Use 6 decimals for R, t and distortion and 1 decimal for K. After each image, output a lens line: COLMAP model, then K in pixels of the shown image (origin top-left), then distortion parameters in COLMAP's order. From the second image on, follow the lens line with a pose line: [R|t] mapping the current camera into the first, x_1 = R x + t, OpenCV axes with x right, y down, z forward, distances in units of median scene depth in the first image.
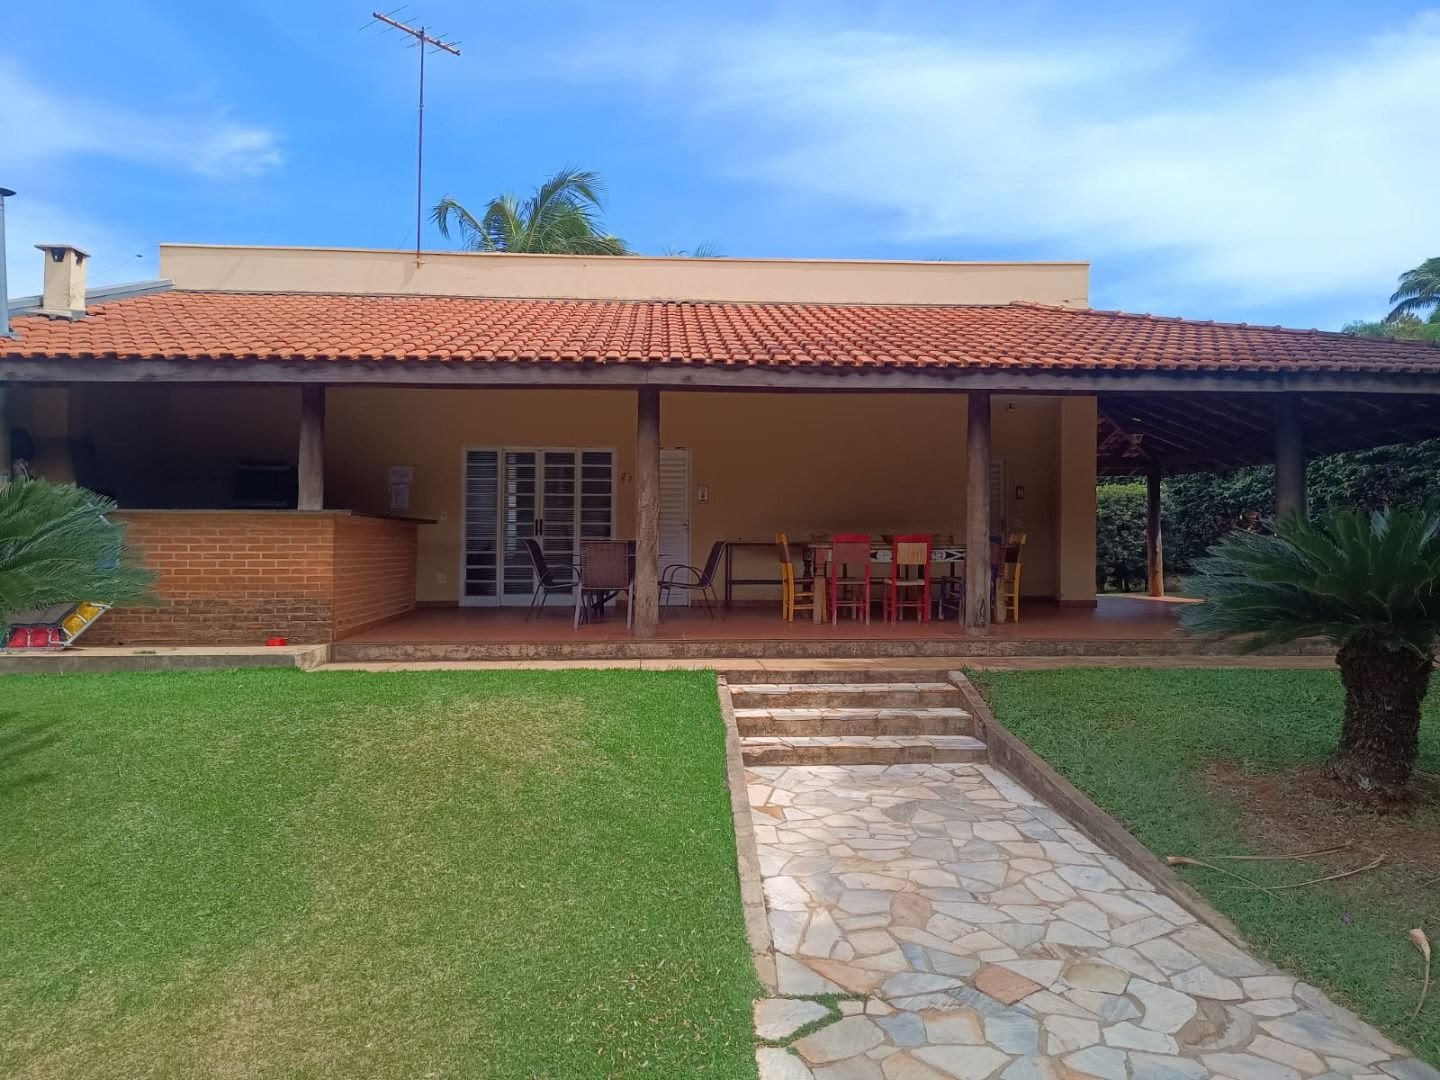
lens RADIAL K [[967.4, 0, 720.5], [0, 967.4, 551.8], [0, 0, 1]] dist [0.050702, -0.064621]
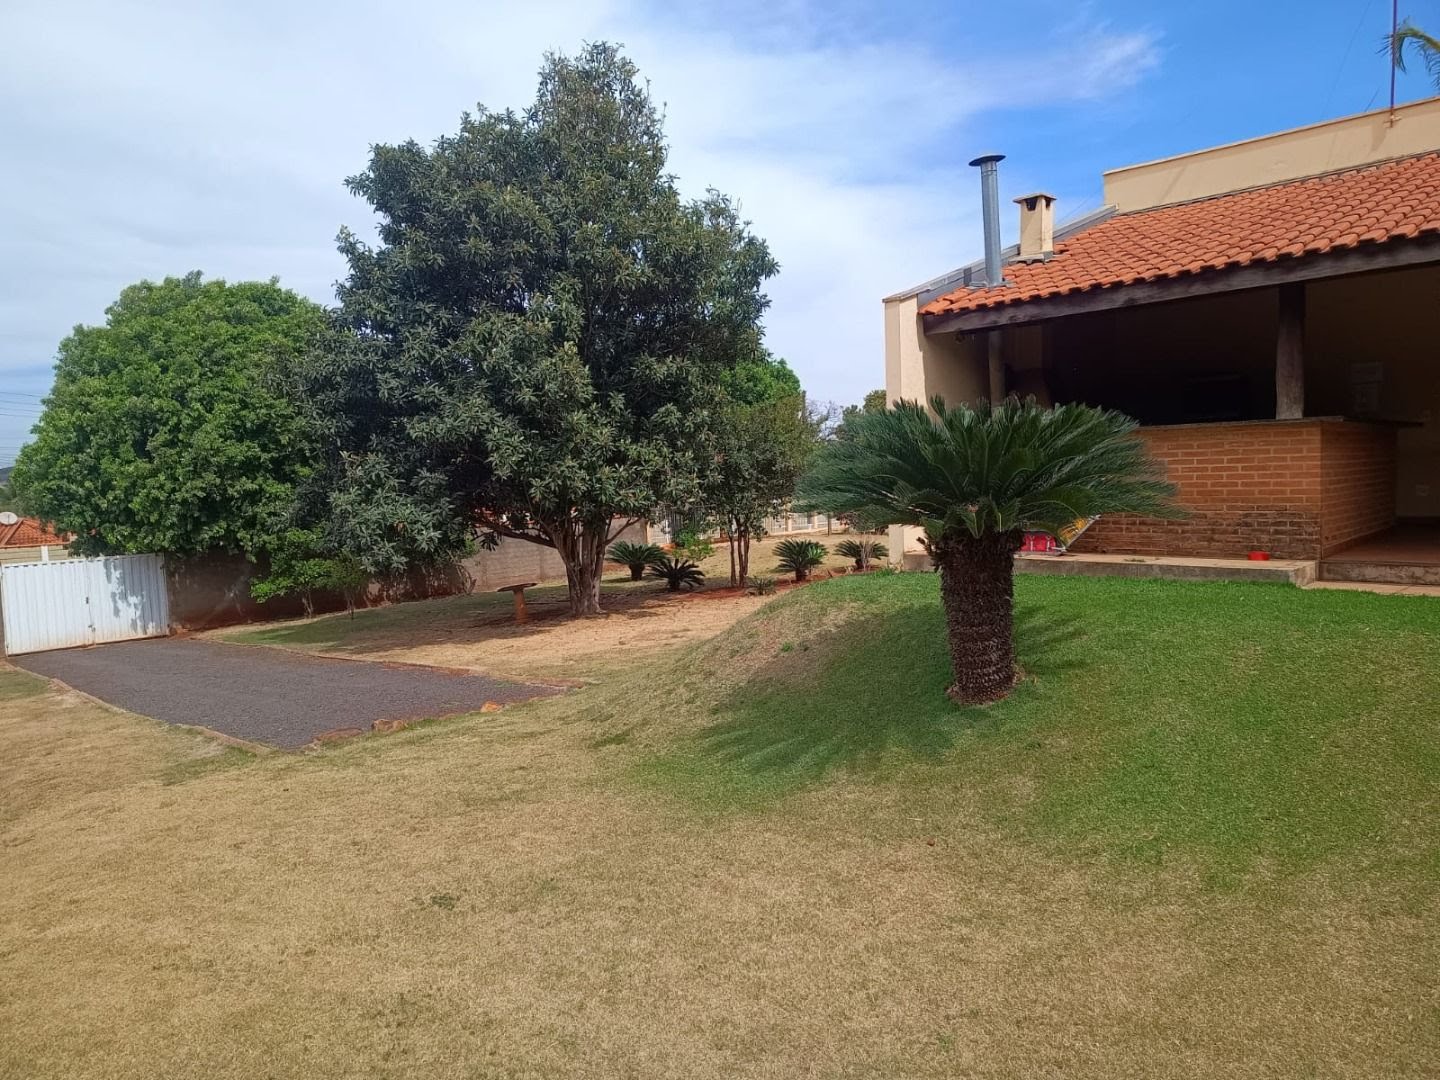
lens RADIAL K [[980.9, 0, 720.0], [0, 980.9, 540.0], [0, 0, 1]] dist [0.002329, -0.000714]
pose [[0.670843, 0.031173, -0.740944, -0.086935], [0.025535, 0.997553, 0.065089, -0.001627], [0.741160, -0.062585, 0.668405, -0.056573]]
